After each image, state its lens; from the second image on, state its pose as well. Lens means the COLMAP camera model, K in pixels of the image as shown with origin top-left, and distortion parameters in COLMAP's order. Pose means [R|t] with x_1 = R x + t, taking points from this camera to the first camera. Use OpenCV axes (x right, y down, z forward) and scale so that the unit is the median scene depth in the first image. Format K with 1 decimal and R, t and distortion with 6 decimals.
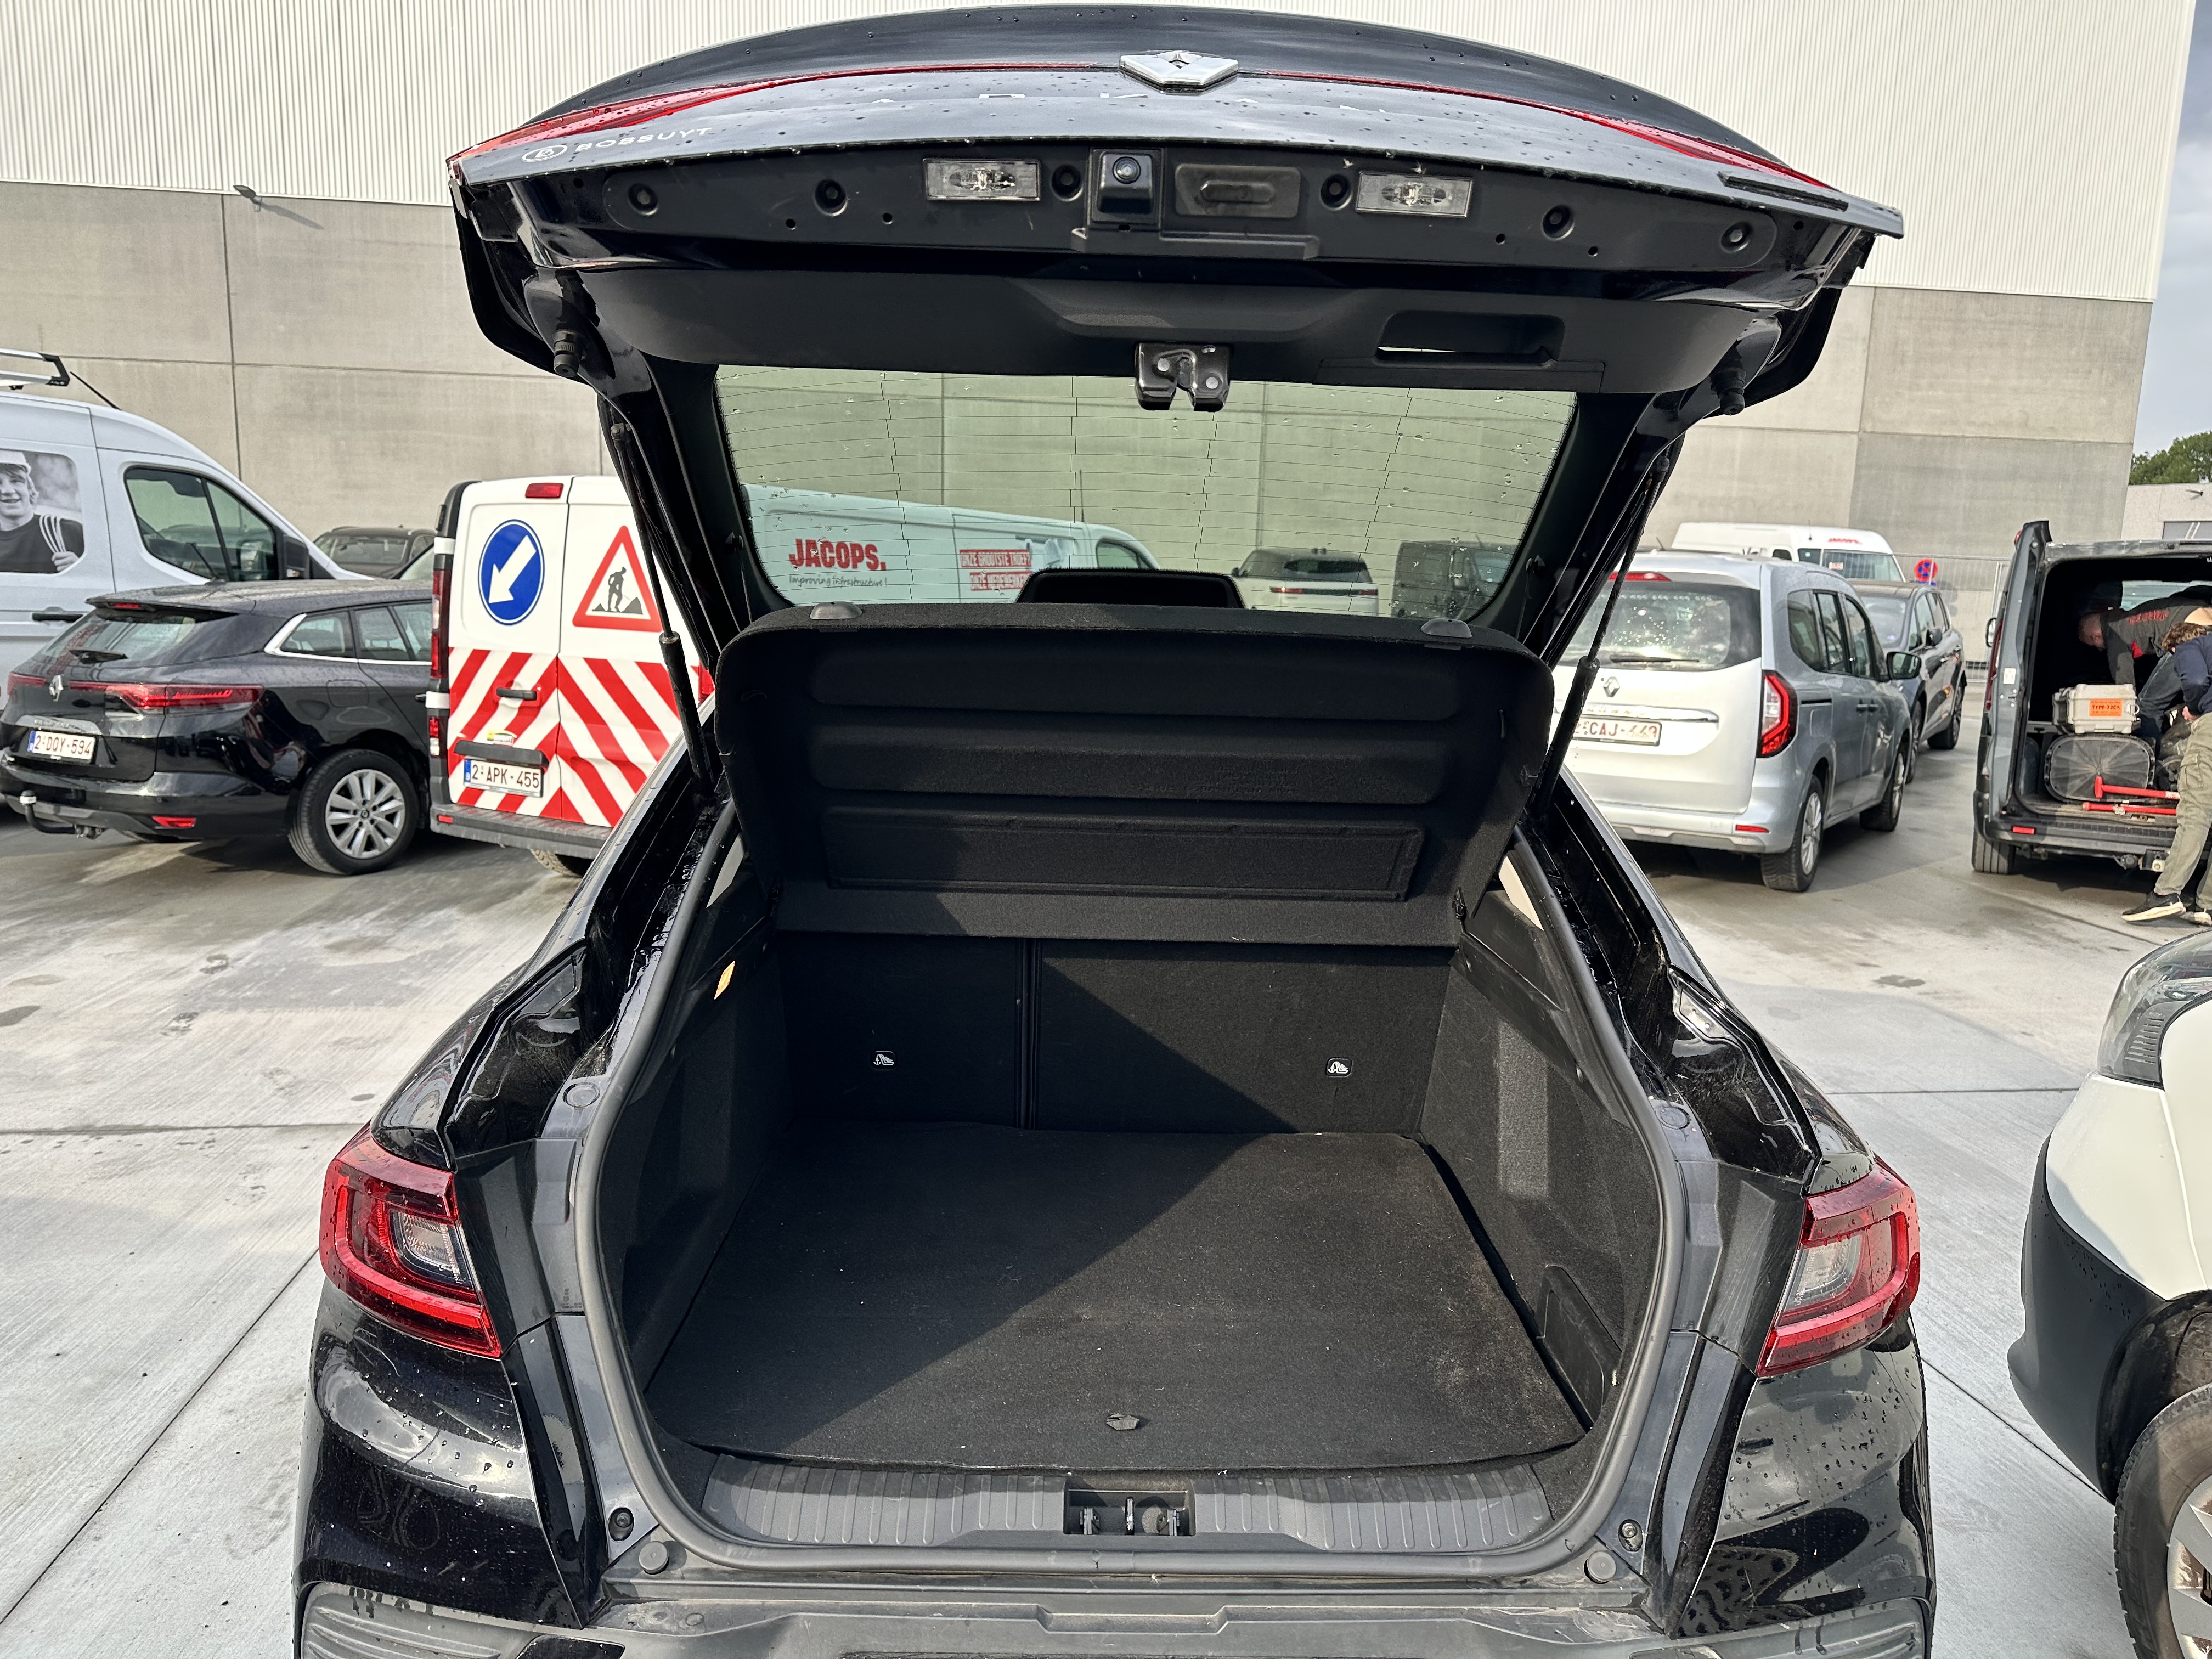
lens RADIAL K [[1572.0, 0, 1114.1], [0, 1572.0, 841.3], [0, 0, 1]] dist [0.052864, -0.074673]
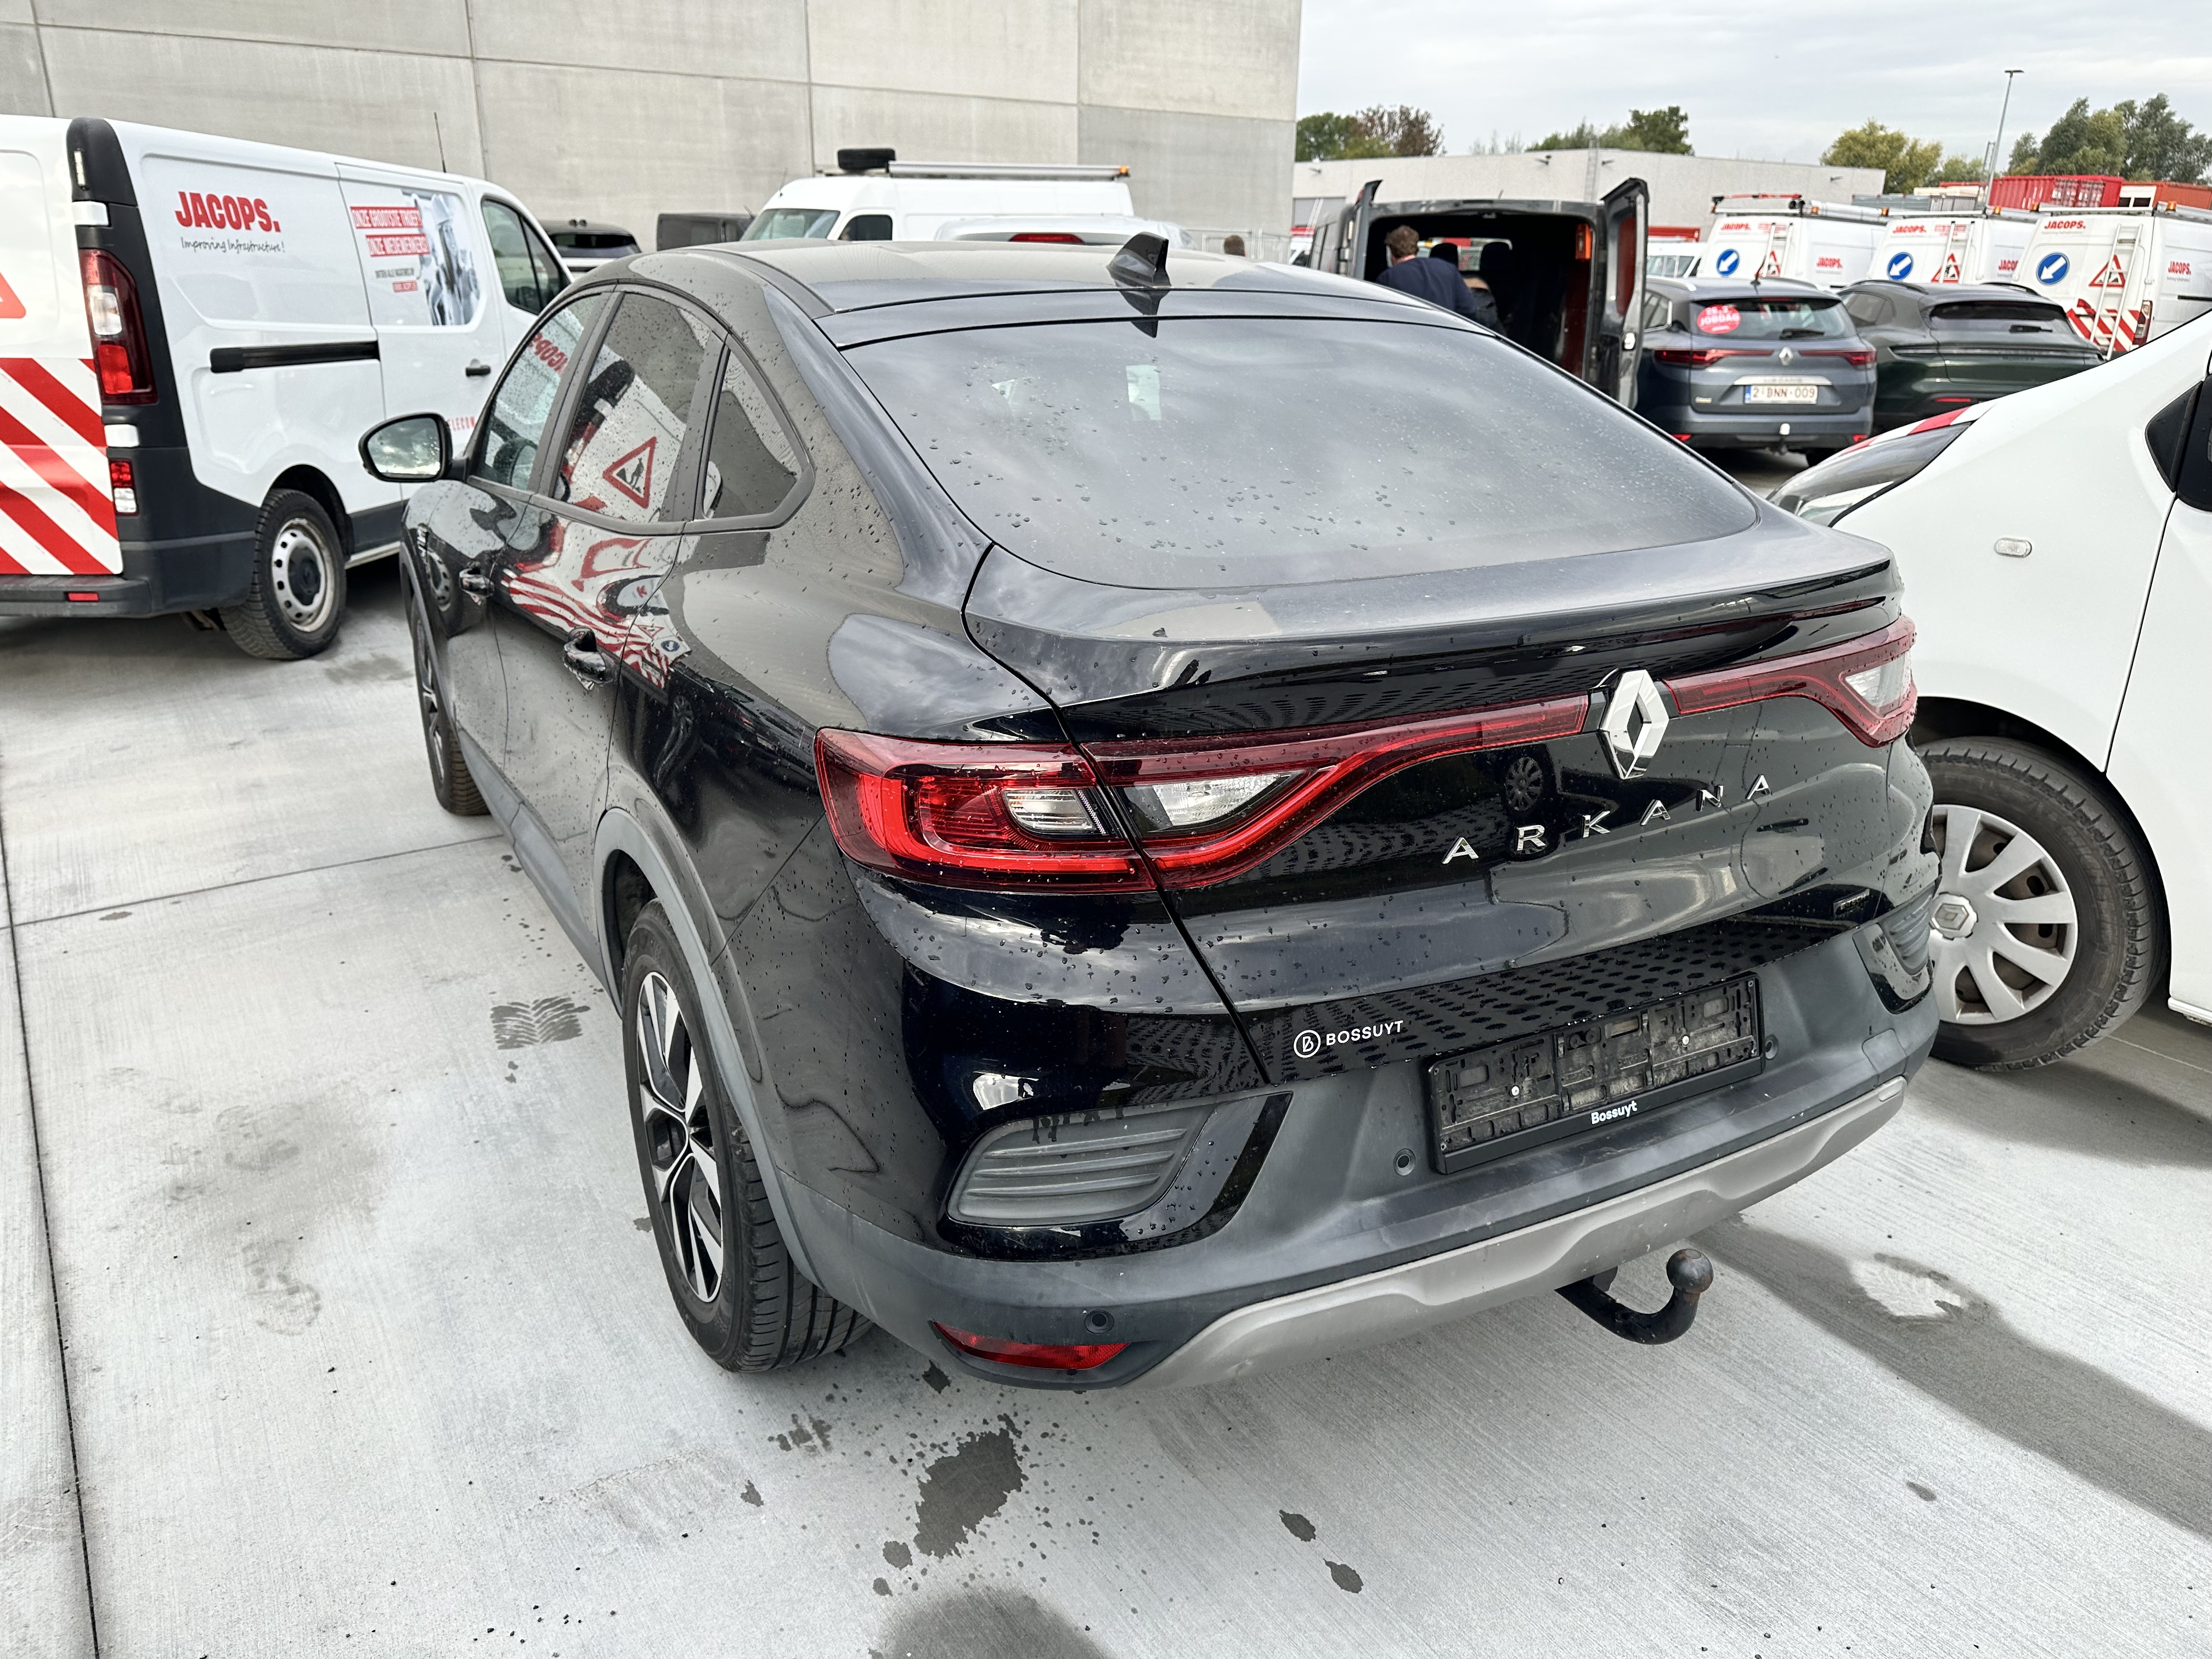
lens RADIAL K [[1572.0, 0, 1114.1], [0, 1572.0, 841.3], [0, 0, 1]] dist [0.052864, -0.074673]
pose [[0.884953, -0.174808, 0.431626, -0.138049], [0.092266, 0.974314, 0.205426, 0.009618], [-0.456449, -0.141968, 0.878350, 0.006044]]
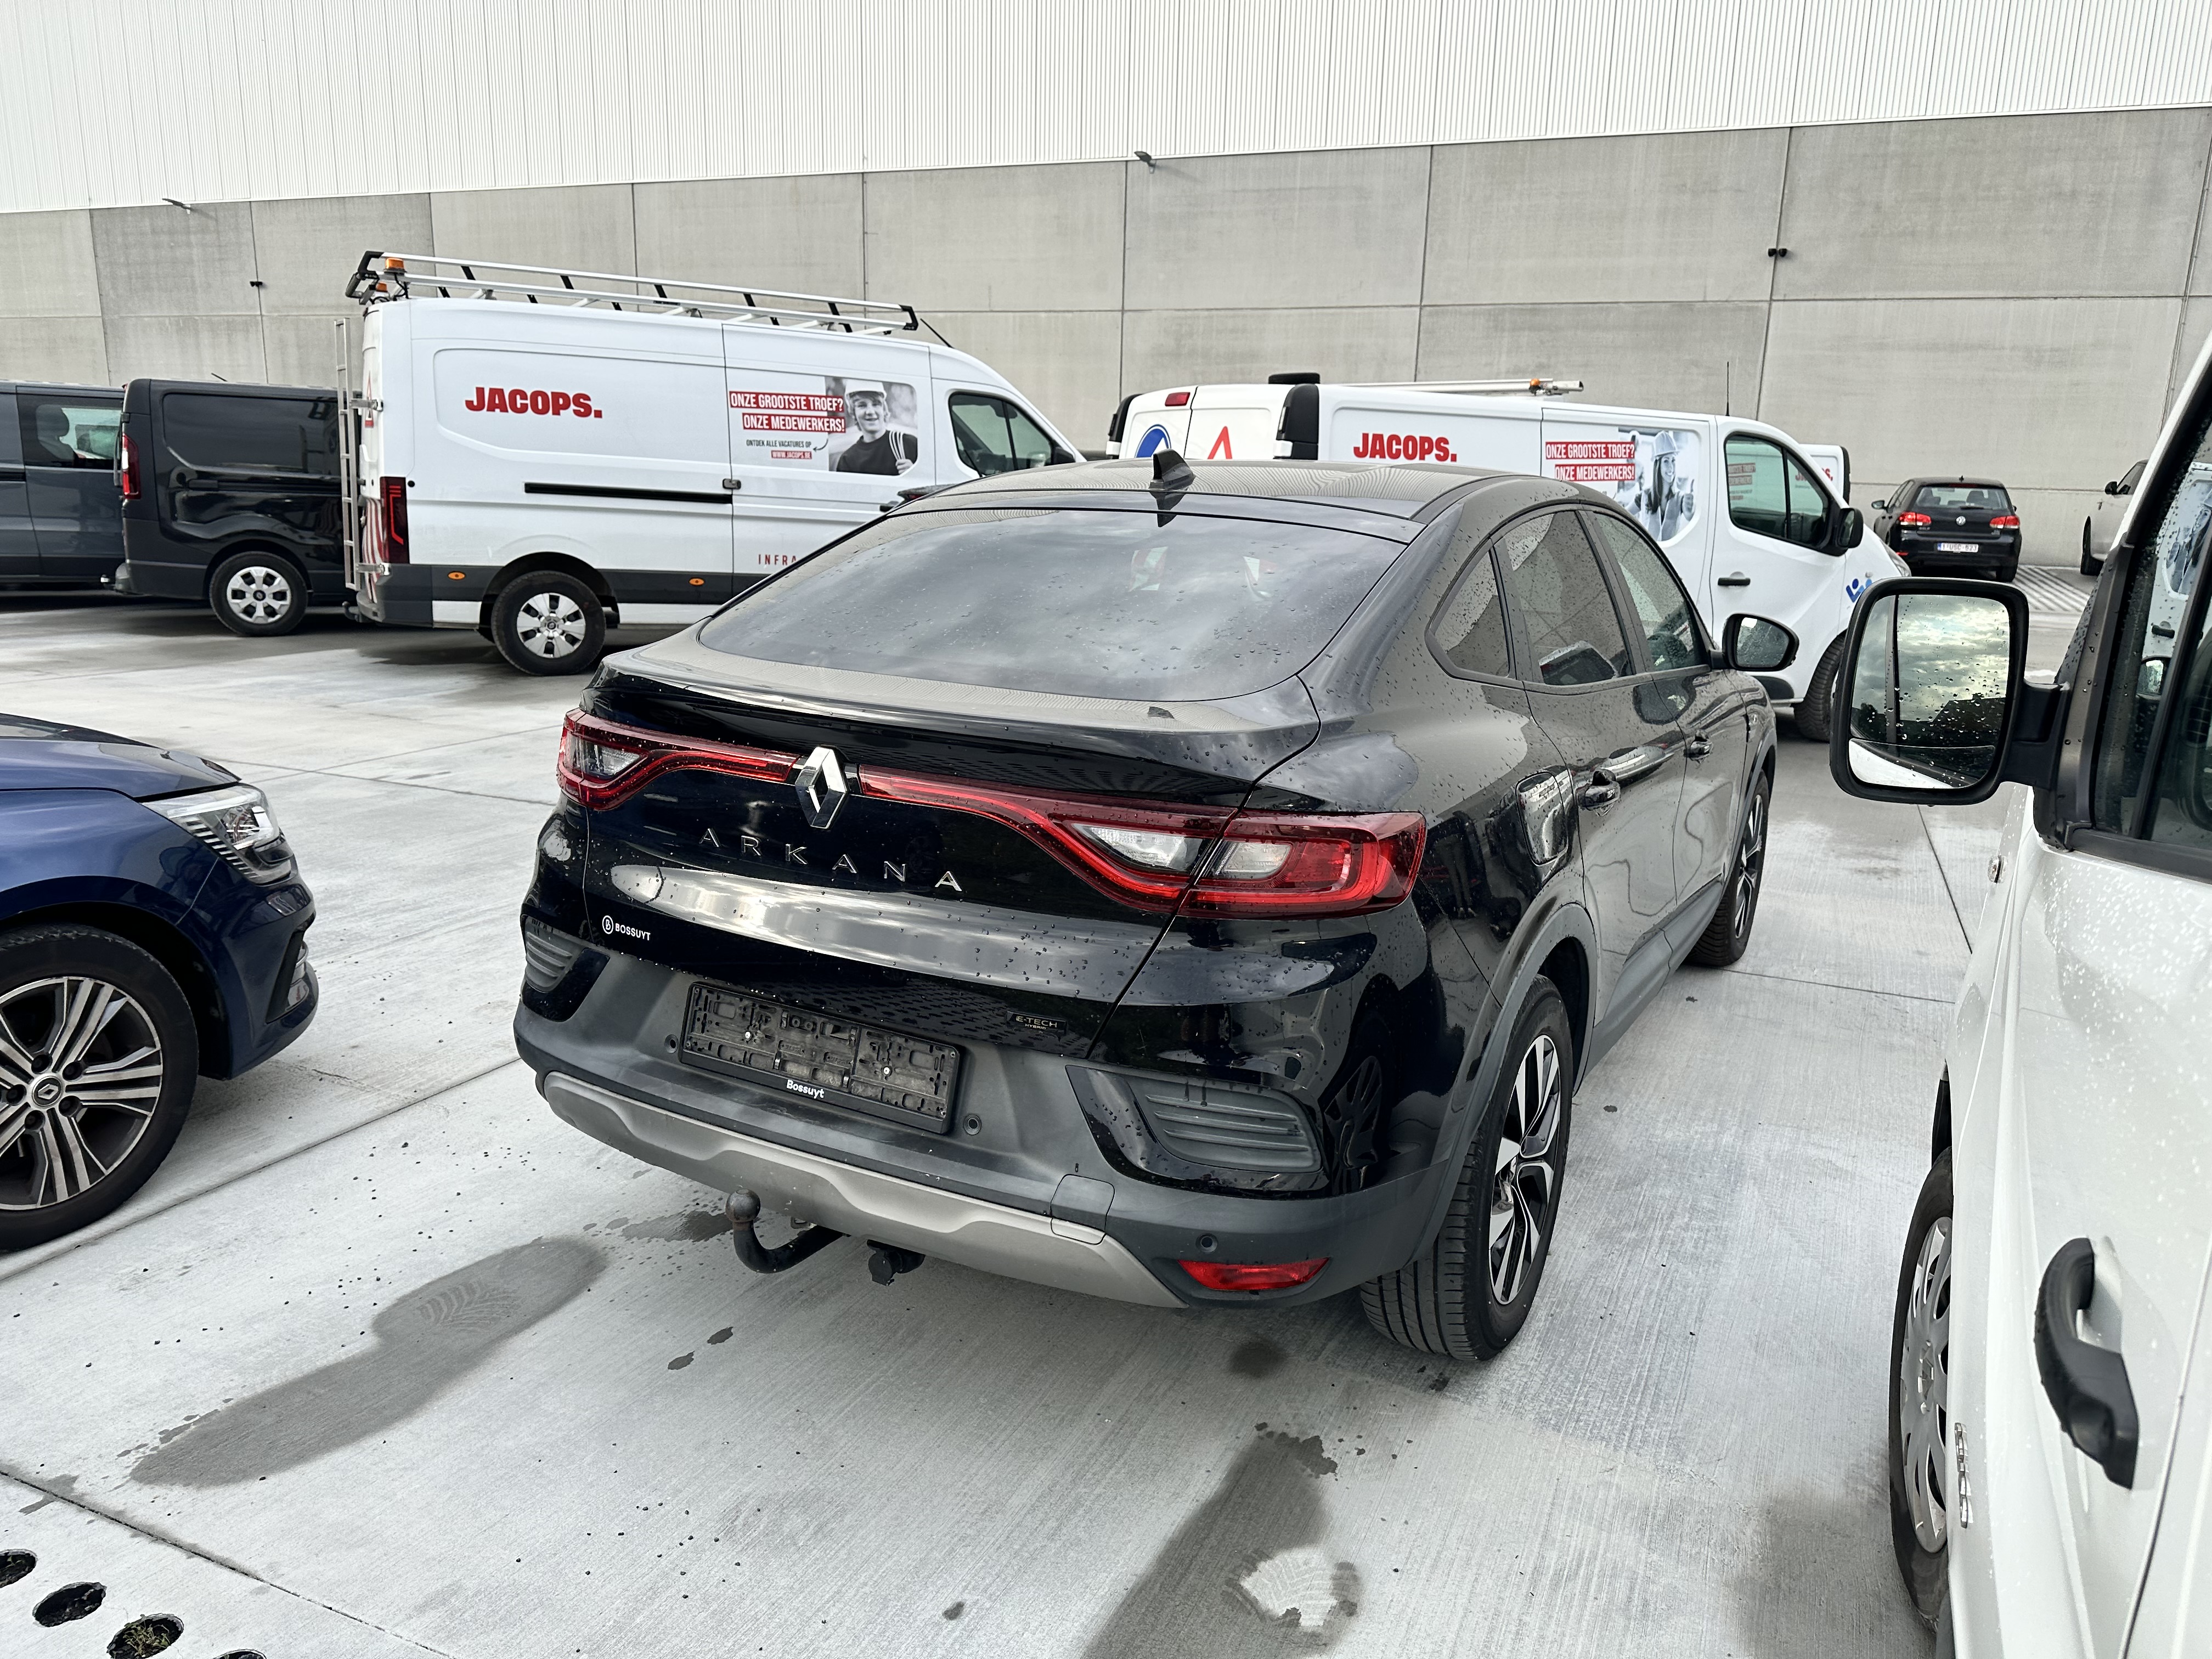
lens RADIAL K [[1546.9, 0, 1096.0], [0, 1546.9, 861.2], [0, 0, 1]] dist [0.139553, -0.214587]
pose [[0.850208, 0.124010, -0.511632, 0.184266], [-0.095239, 0.992055, 0.082192, 0.028789], [0.517760, -0.021153, 0.855264, -0.047620]]
